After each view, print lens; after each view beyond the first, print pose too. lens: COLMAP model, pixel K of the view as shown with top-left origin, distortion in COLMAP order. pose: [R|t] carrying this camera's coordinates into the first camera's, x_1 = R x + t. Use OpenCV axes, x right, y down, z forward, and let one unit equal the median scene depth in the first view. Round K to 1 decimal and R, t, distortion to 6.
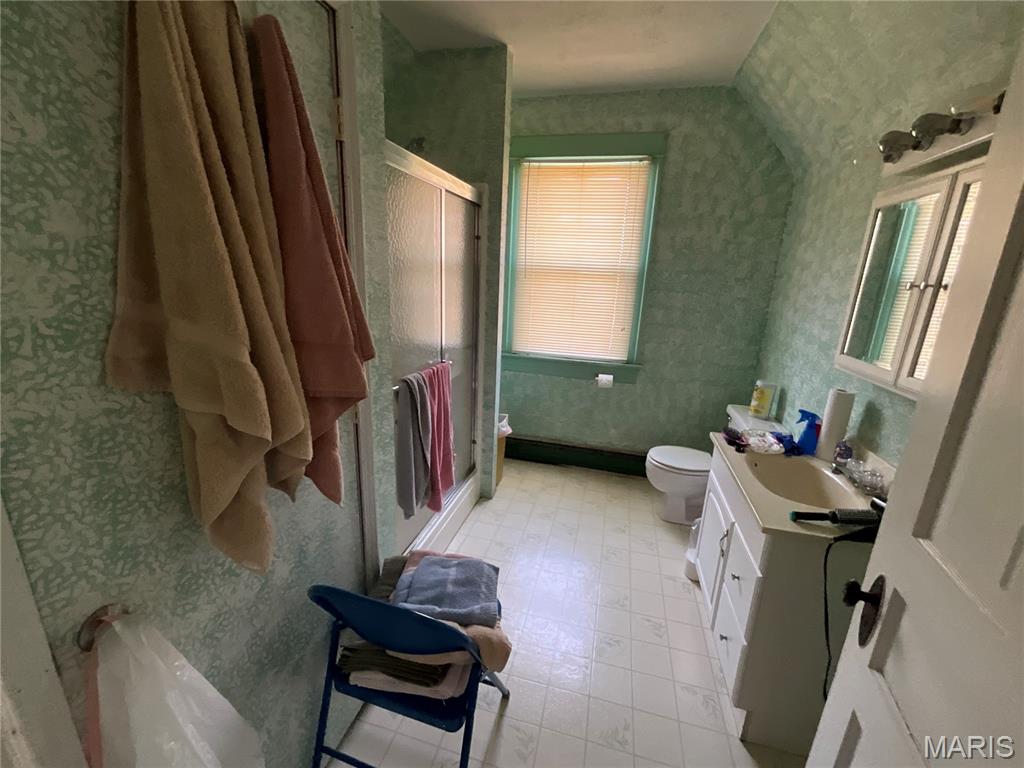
lens RADIAL K [[412.0, 0, 514.6], [0, 412.0, 381.0], [0, 0, 1]] dist [0.000156, 0.000474]
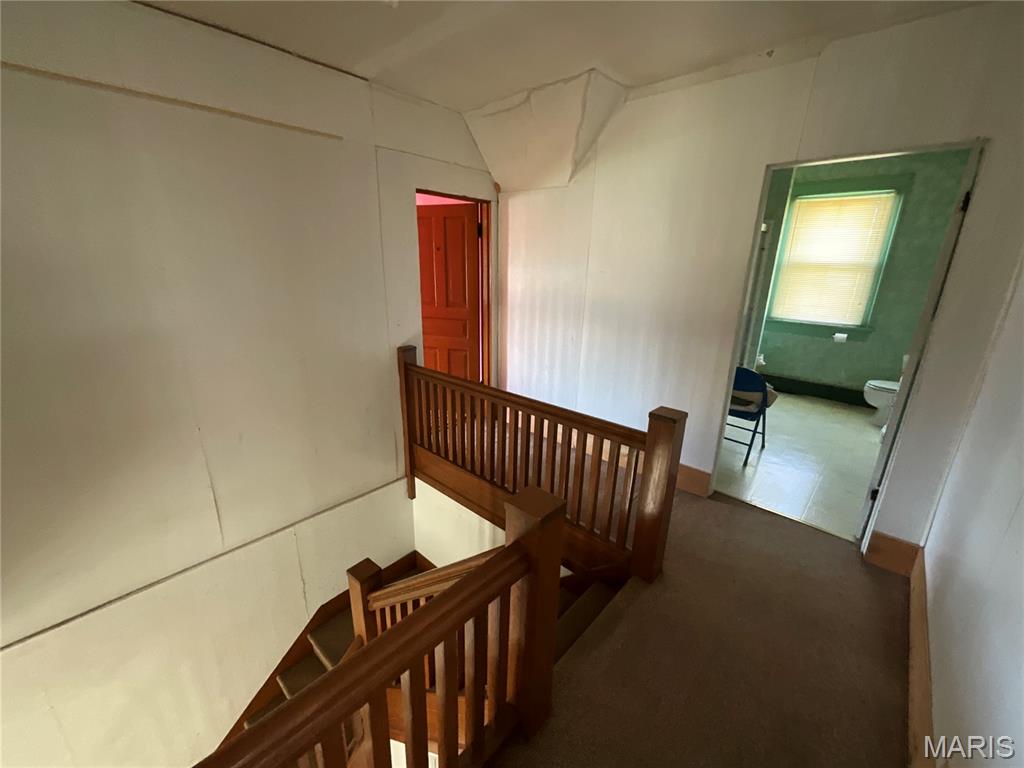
lens RADIAL K [[412.0, 0, 507.0], [0, 412.0, 386.3], [0, 0, 1]] dist [0.000156, 0.000474]
pose [[0.874939, 0.114141, -0.470589, -0.127256], [-0.105716, 0.993405, 0.044397, 0.250239], [0.472553, 0.010904, 0.881235, -0.967127]]
